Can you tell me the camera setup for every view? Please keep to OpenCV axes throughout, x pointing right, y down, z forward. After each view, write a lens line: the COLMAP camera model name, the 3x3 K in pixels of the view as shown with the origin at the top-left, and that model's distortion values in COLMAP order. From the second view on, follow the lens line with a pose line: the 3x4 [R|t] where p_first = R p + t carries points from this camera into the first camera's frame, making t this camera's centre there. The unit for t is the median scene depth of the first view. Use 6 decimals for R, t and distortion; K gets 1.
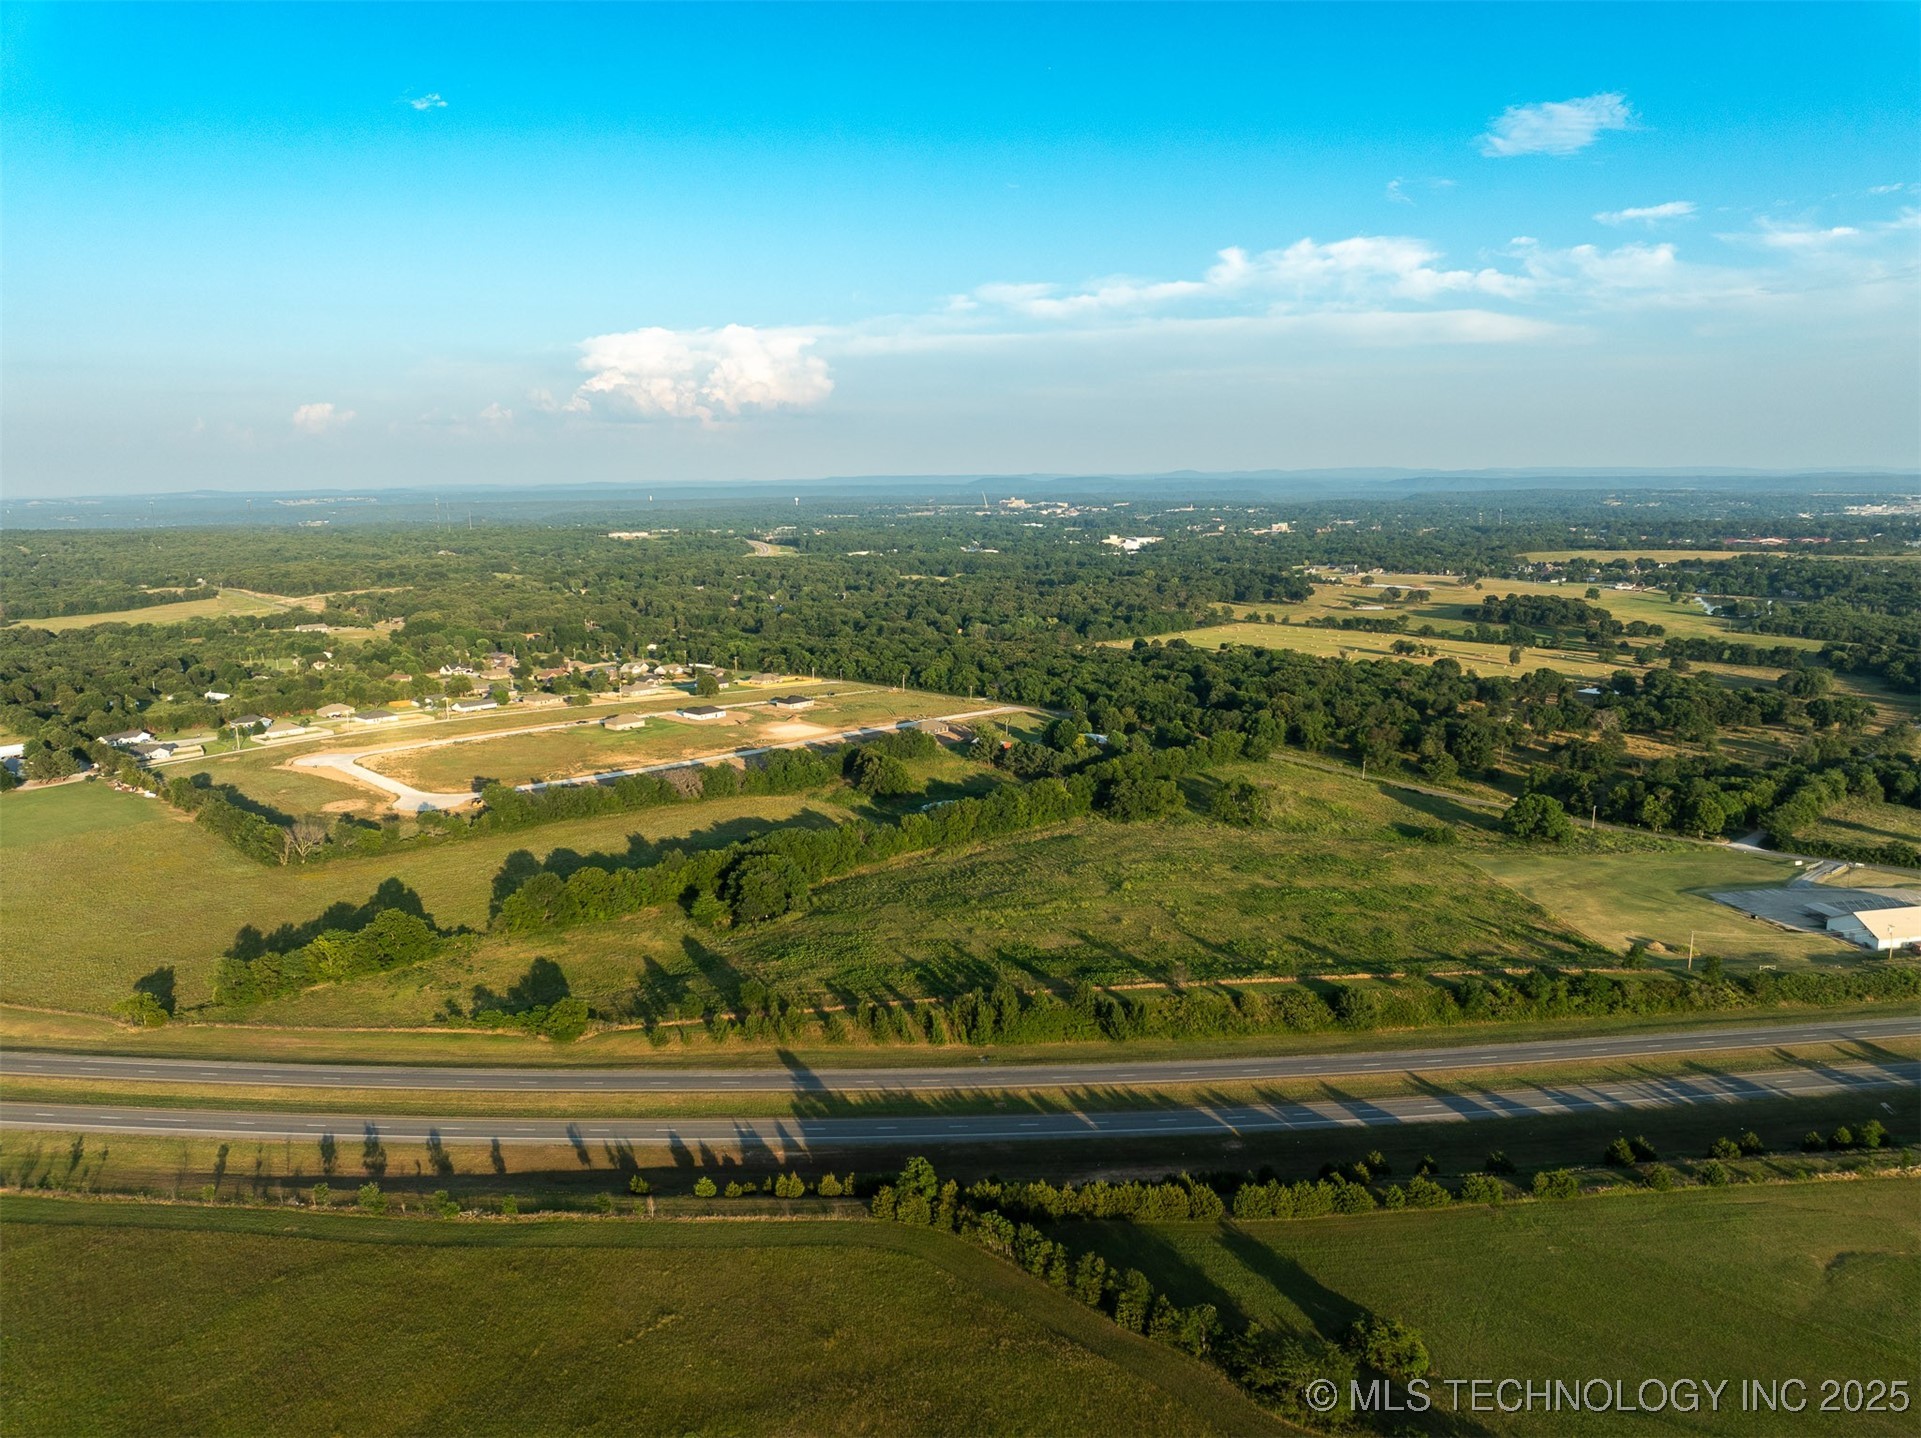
lens RADIAL K [[1354.0, 0, 965.1], [0, 1354.0, 723.6], [0, 0, 1]] dist [-0.039599, 0.001566]
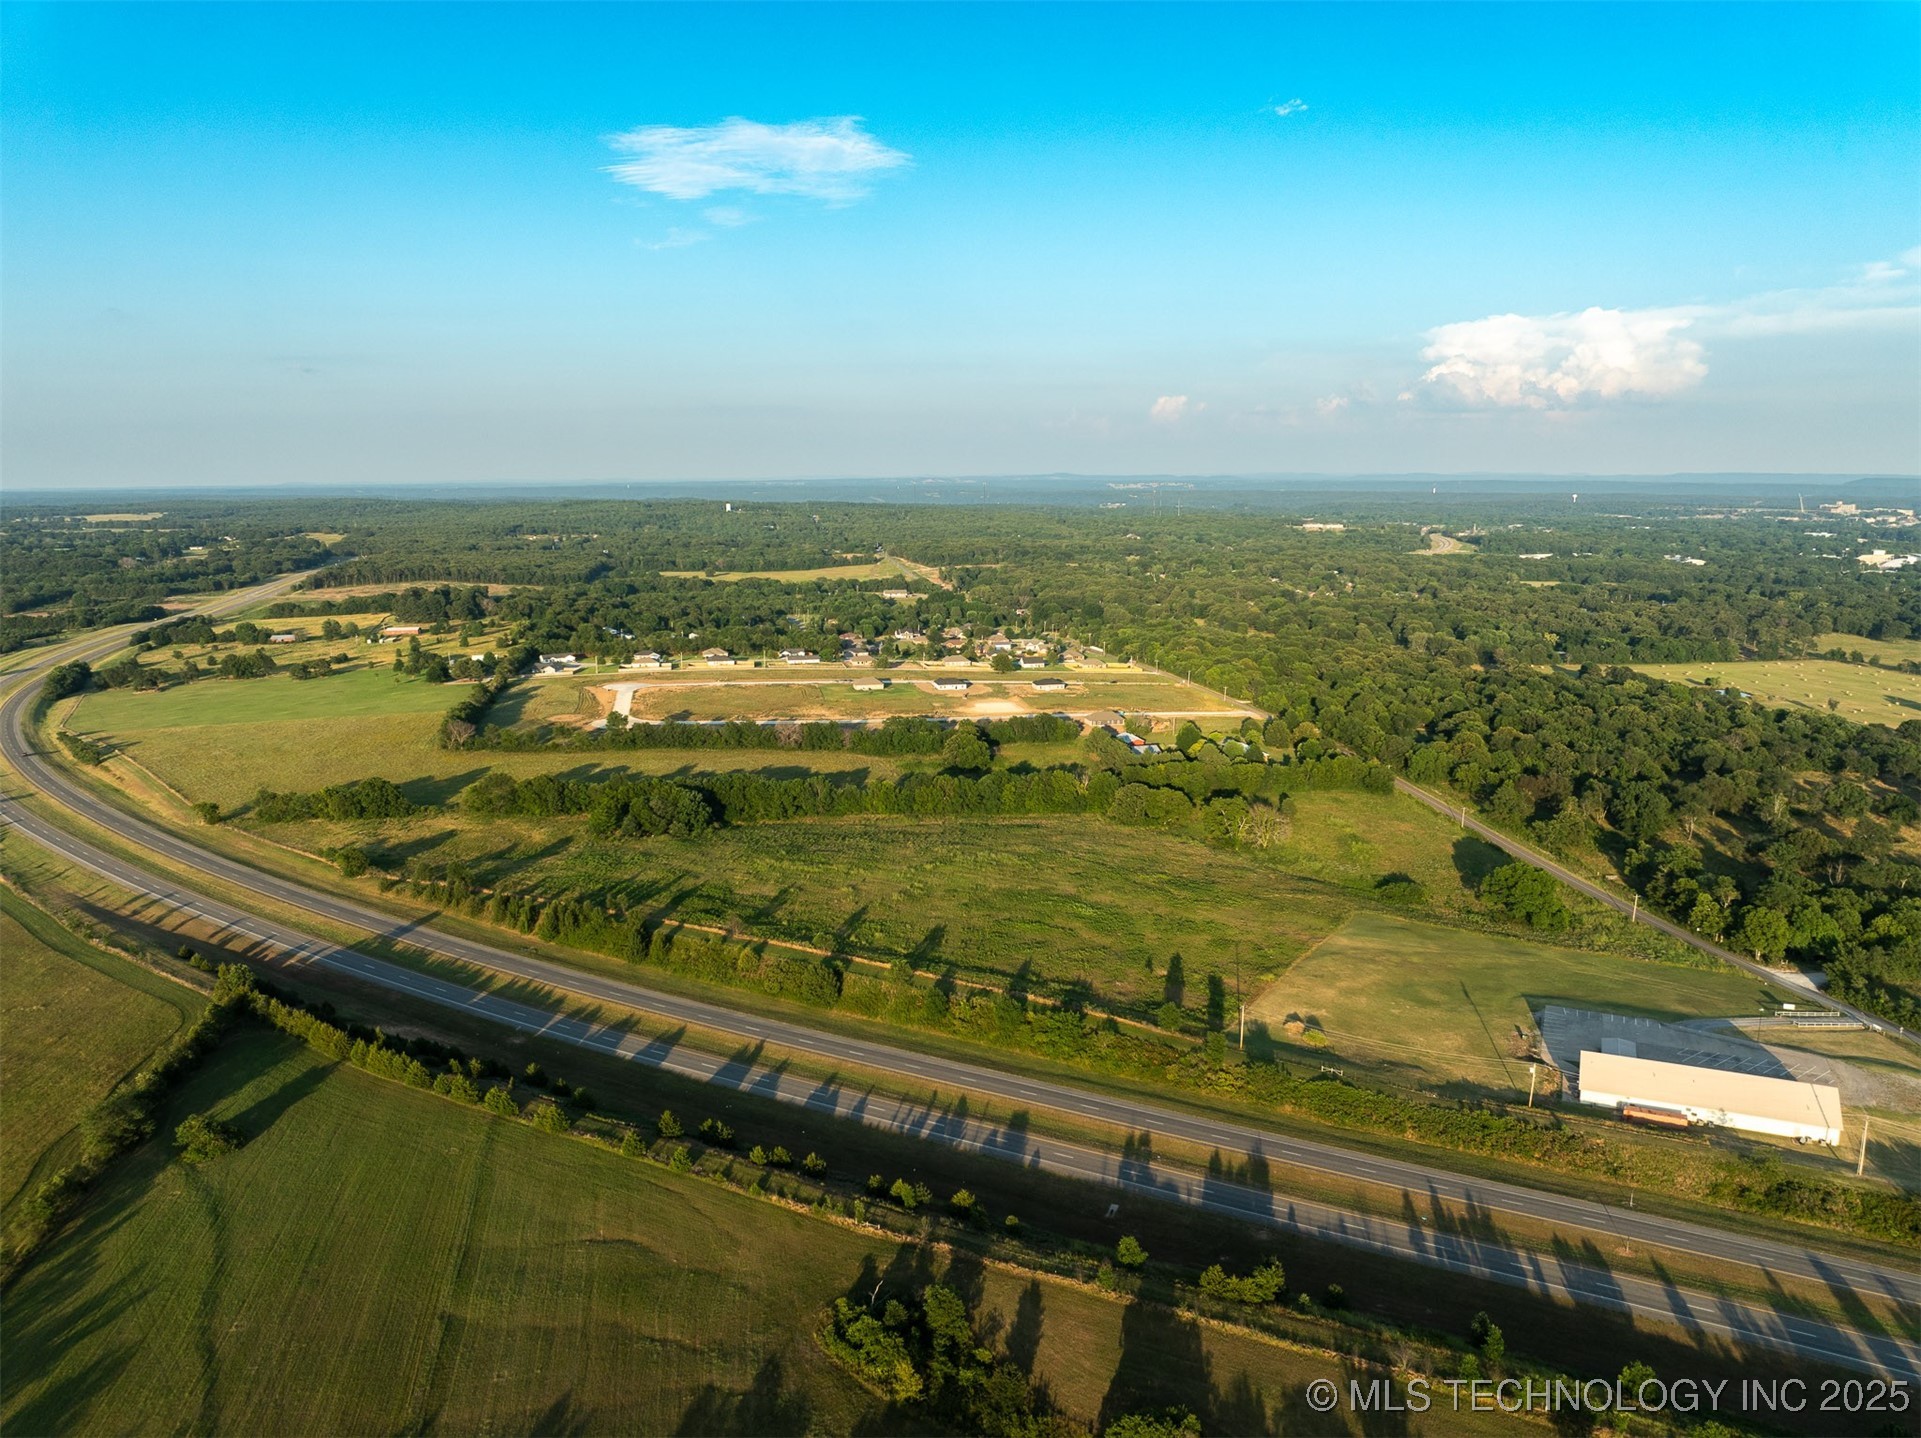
lens RADIAL K [[1351.5, 0, 966.2], [0, 1351.5, 691.5], [0, 0, 1]] dist [-0.007127, -0.057334]
pose [[0.829199, 0.101684, -0.549627, 0.570210], [-0.110520, 0.993727, 0.017107, -0.029721], [0.547918, 0.046560, 0.835235, 0.099556]]
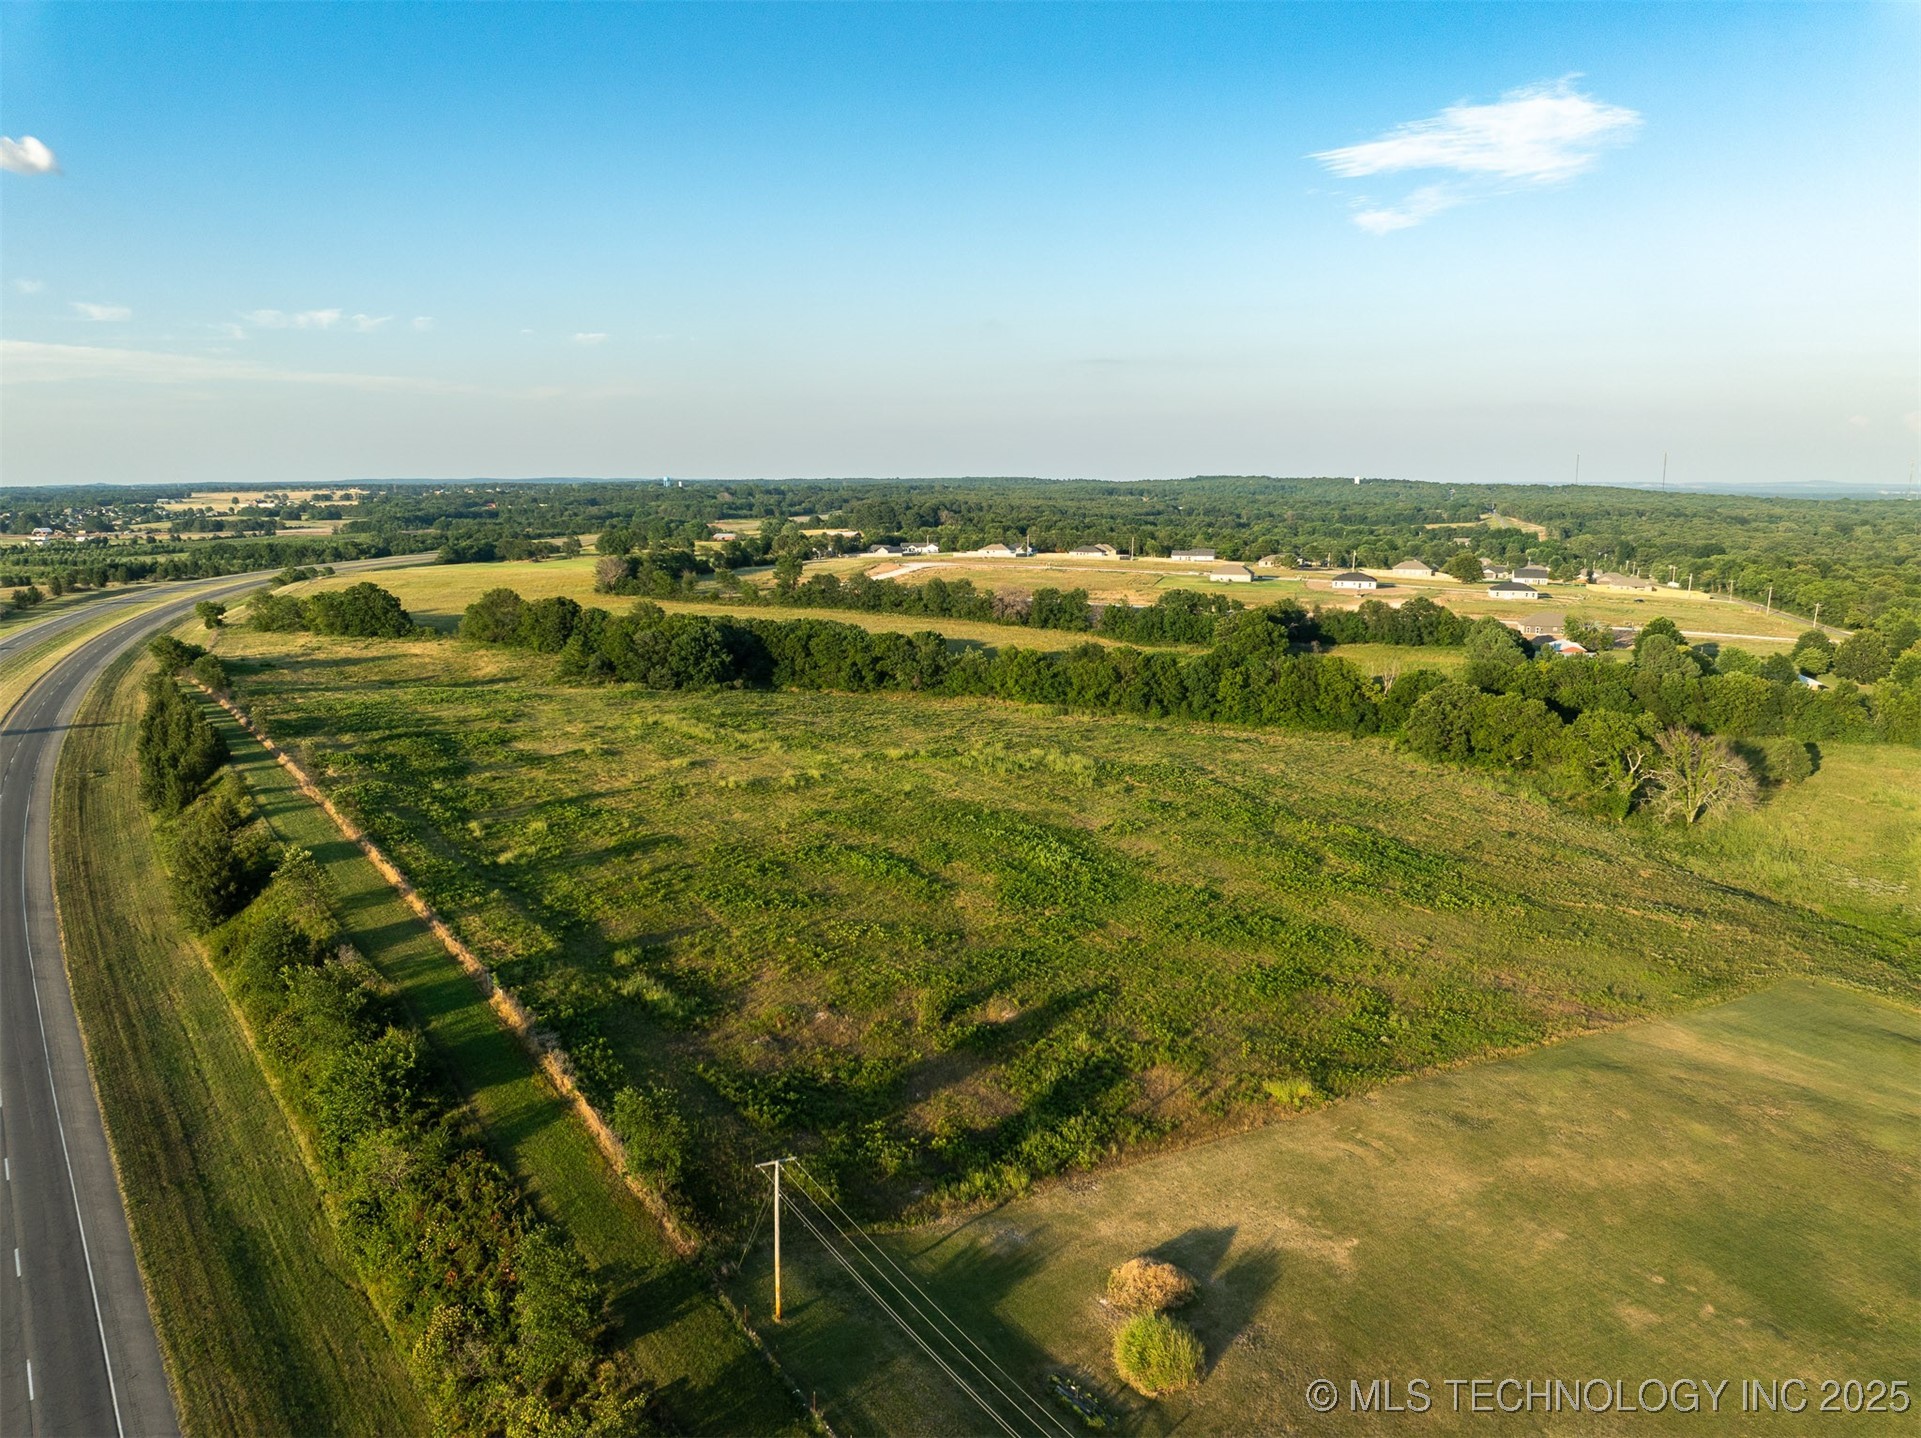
lens RADIAL K [[1348.4, 0, 963.4], [0, 1348.4, 718.1], [0, 0, 1]] dist [-0.028372, -0.022336]
pose [[0.459217, 0.170692, -0.871770, 0.494060], [-0.169590, 0.980161, 0.102581, 0.035044], [0.871985, 0.100736, 0.479055, 0.603797]]
